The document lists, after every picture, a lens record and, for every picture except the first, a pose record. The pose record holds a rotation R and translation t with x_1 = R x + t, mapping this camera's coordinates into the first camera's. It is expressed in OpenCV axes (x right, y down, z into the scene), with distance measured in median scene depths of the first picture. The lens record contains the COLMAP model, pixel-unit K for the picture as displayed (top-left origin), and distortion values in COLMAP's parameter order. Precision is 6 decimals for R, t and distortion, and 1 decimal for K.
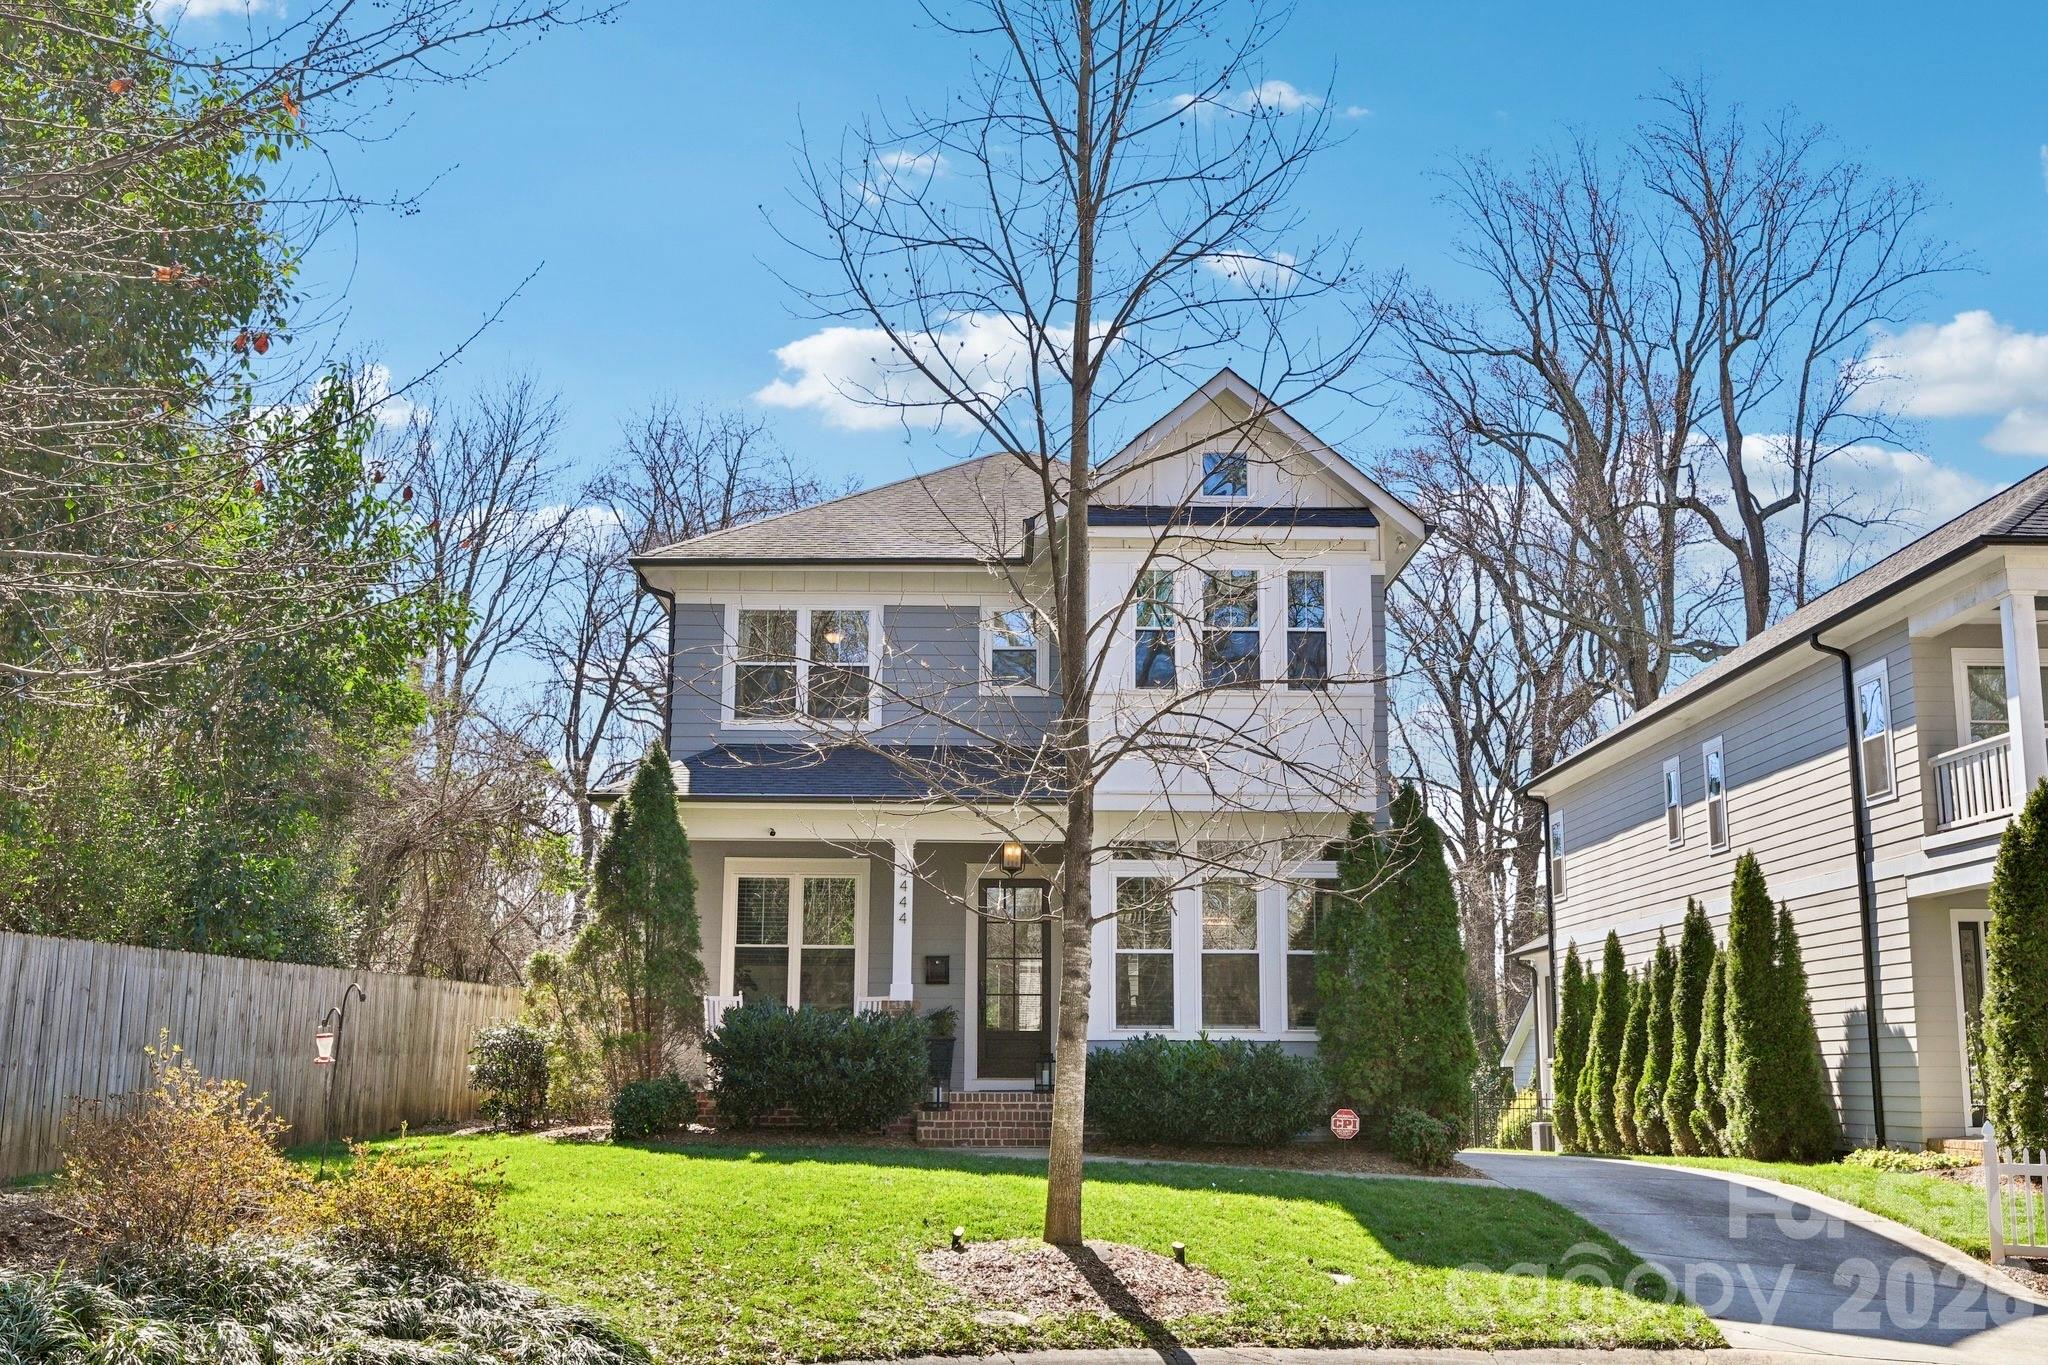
lens RADIAL K [[2081.0, 0, 1024.0], [0, 2081.0, 682.5], [0, 0, 1]] dist [0.016591, 0.026137]
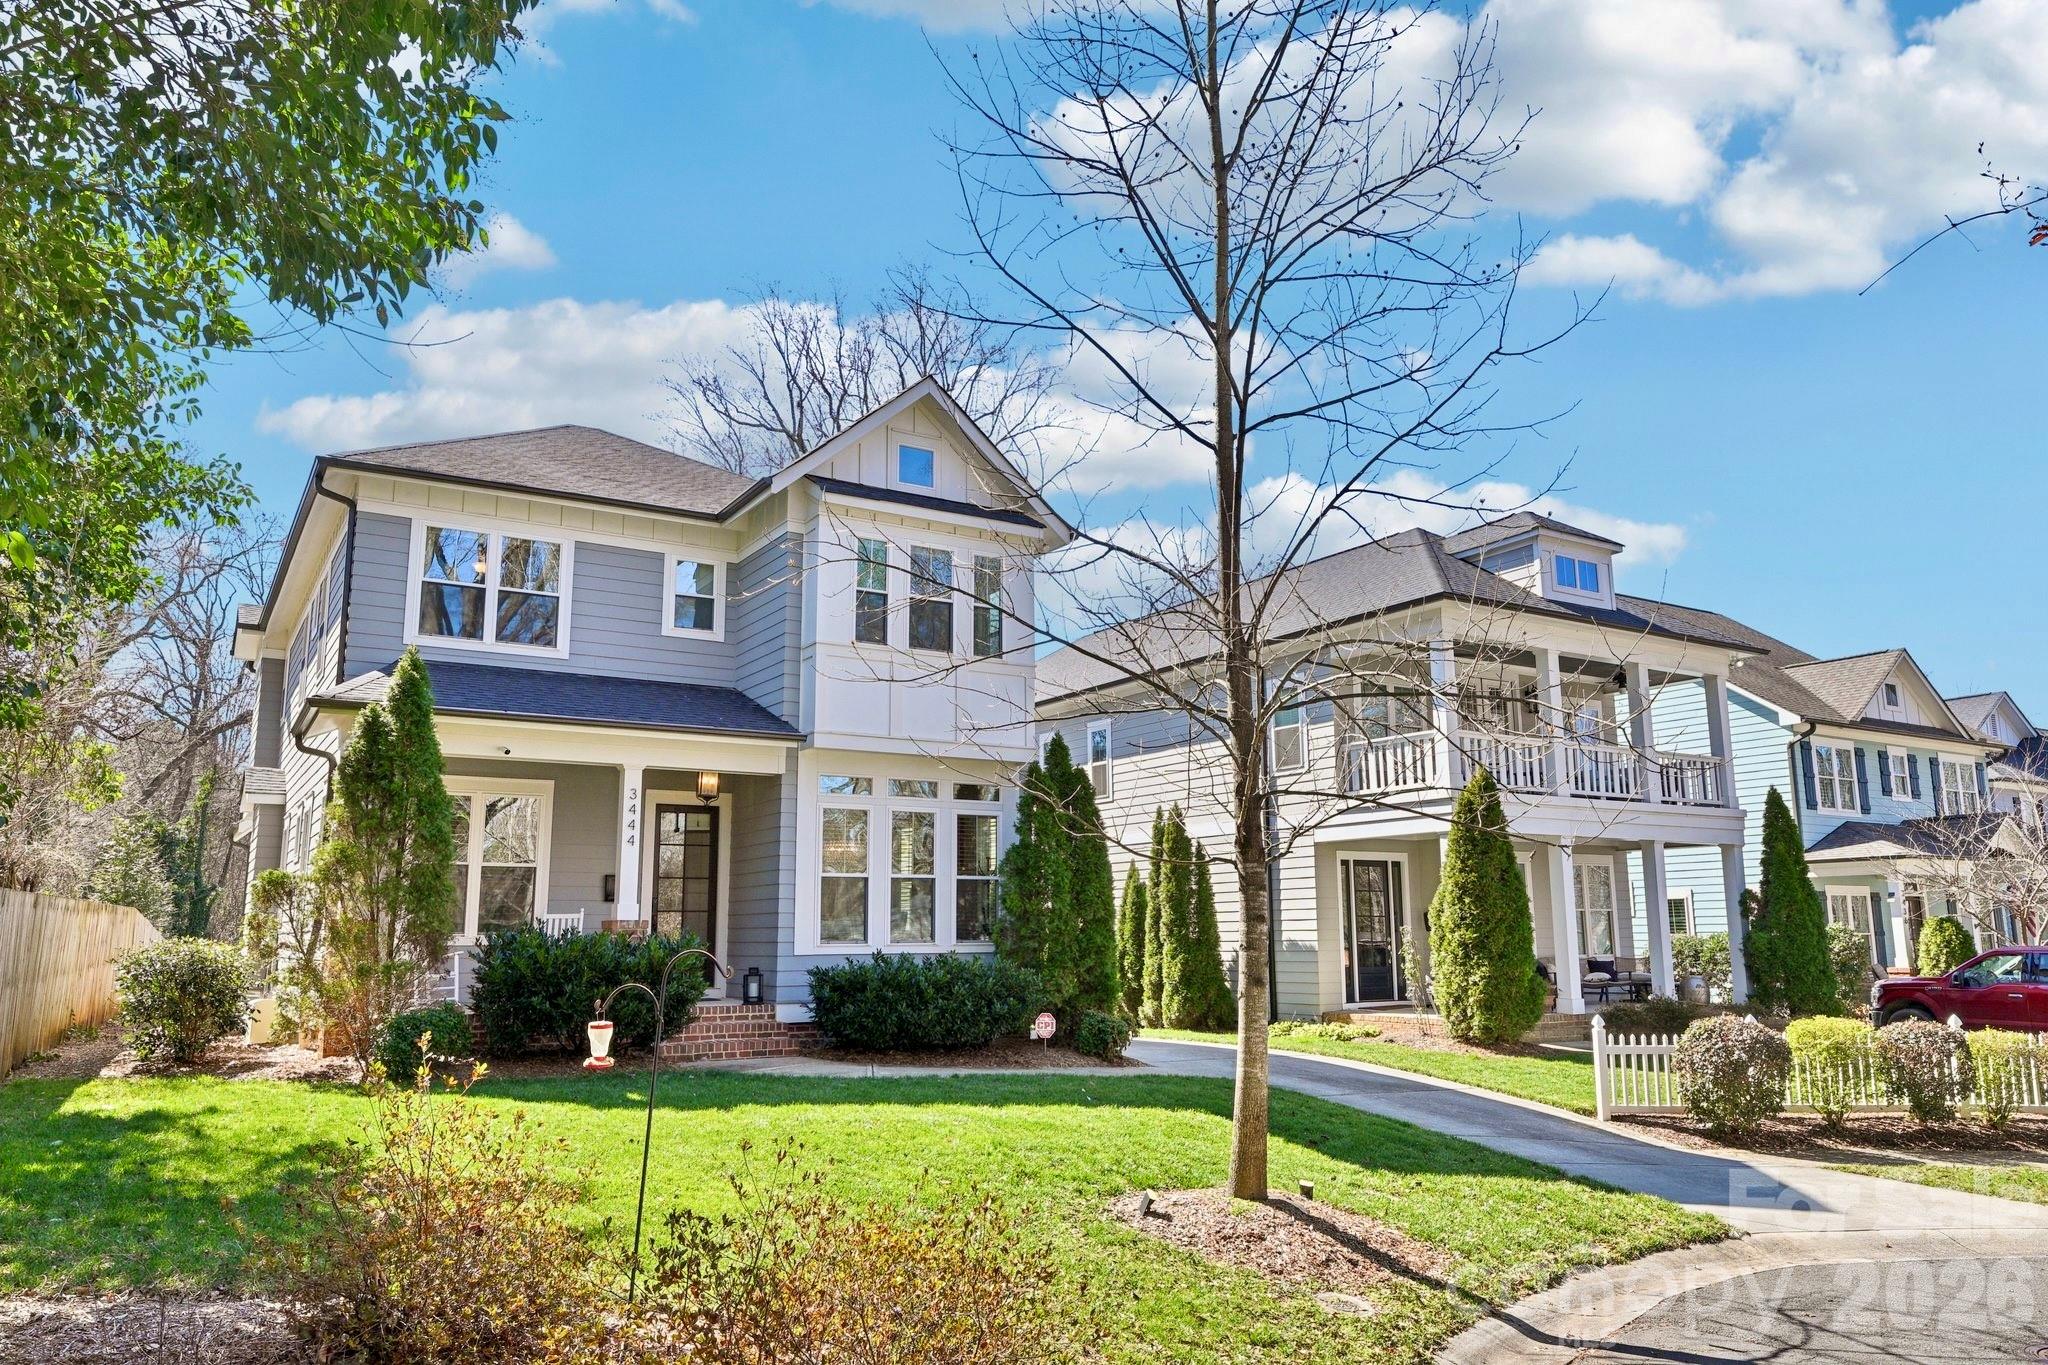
lens RADIAL K [[1410.9, 0, 1025.6], [0, 1410.9, 699.2], [0, 0, 1]] dist [0.003093, 0.001451]
pose [[0.859955, 0.075458, 0.504761, -0.247911], [-0.084201, 0.996434, -0.005508, 0.030111], [-0.503376, -0.037765, 0.863242, 0.294815]]
